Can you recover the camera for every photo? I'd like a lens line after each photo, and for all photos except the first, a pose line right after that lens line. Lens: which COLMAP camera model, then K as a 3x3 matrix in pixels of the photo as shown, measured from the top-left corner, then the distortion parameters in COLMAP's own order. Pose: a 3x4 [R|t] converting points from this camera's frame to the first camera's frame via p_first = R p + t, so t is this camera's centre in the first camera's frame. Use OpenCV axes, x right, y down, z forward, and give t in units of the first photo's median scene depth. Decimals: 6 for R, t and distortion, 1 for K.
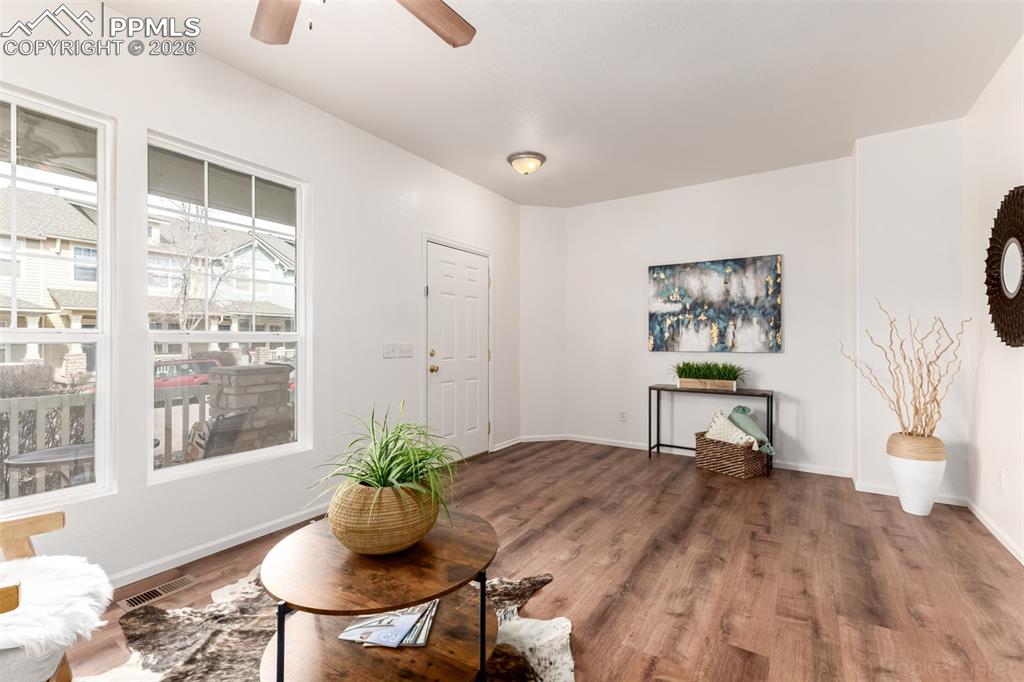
lens RADIAL K [[442.0, 0, 511.5], [0, 442.0, 338.0], [0, 0, 1]] dist [0.016864, -0.000615]
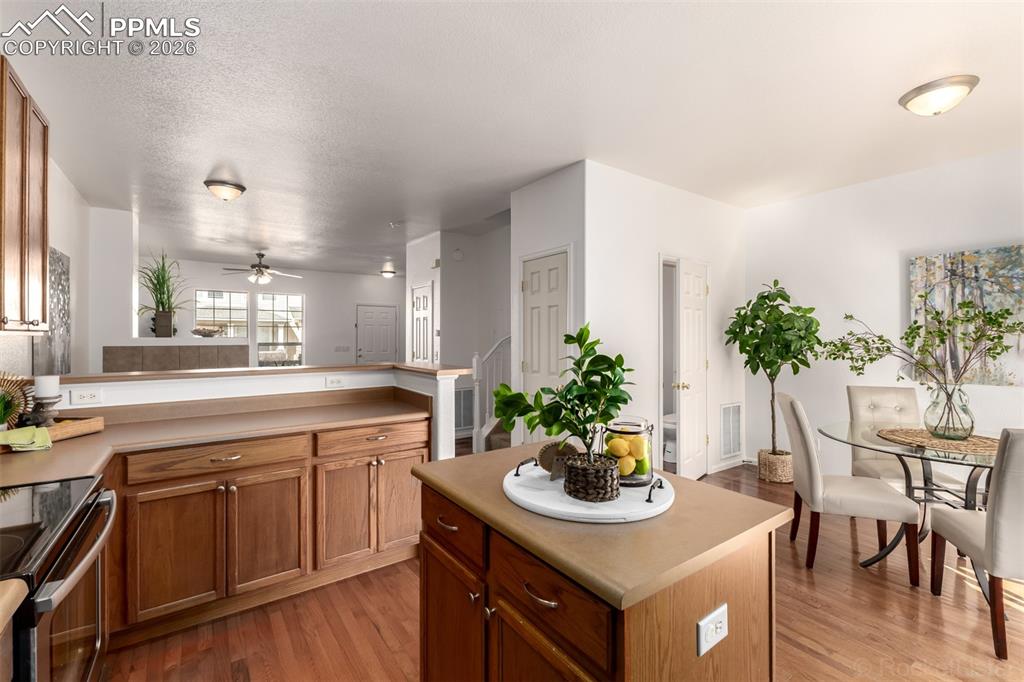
lens RADIAL K [[442.0, 0, 511.5], [0, 442.0, 338.0], [0, 0, 1]] dist [0.016864, -0.000615]
pose [[0.928001, 0.004464, -0.372551, 2.493252], [-0.000073, 0.999930, 0.011800, -0.094725], [0.372578, -0.010923, 0.927937, -1.648085]]
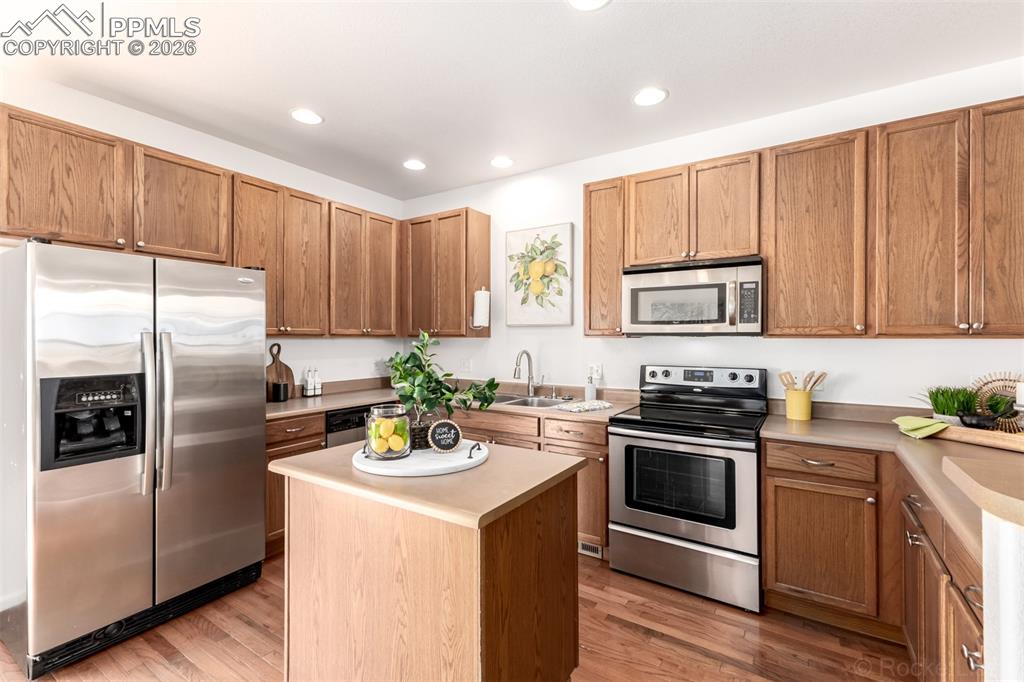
lens RADIAL K [[442.0, 0, 511.5], [0, 442.0, 338.0], [0, 0, 1]] dist [0.016864, -0.000615]
pose [[-0.999991, 0.002236, -0.003621, 2.259731], [0.002250, 0.999990, -0.003917, -0.088976], [0.003612, -0.003925, -0.999986, -0.417553]]
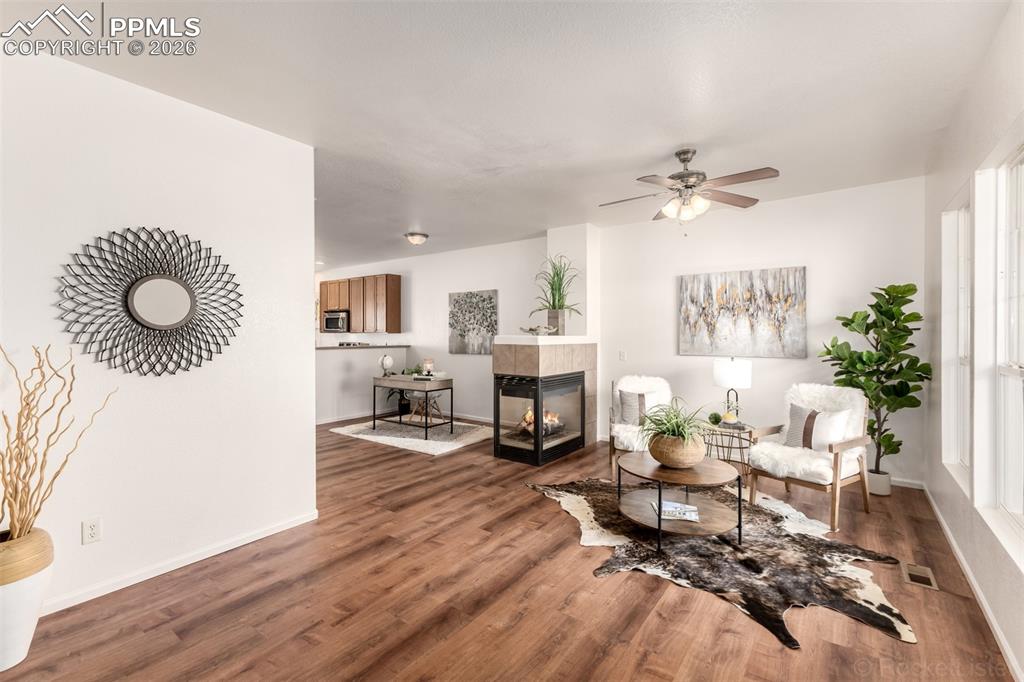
lens RADIAL K [[442.0, 0, 511.5], [0, 442.0, 338.0], [0, 0, 1]] dist [0.016864, -0.000615]
pose [[-0.997892, 0.000166, 0.064890, 0.205090], [0.000563, 0.999981, 0.006108, -0.075180], [-0.064888, 0.006132, -0.997874, 1.929557]]
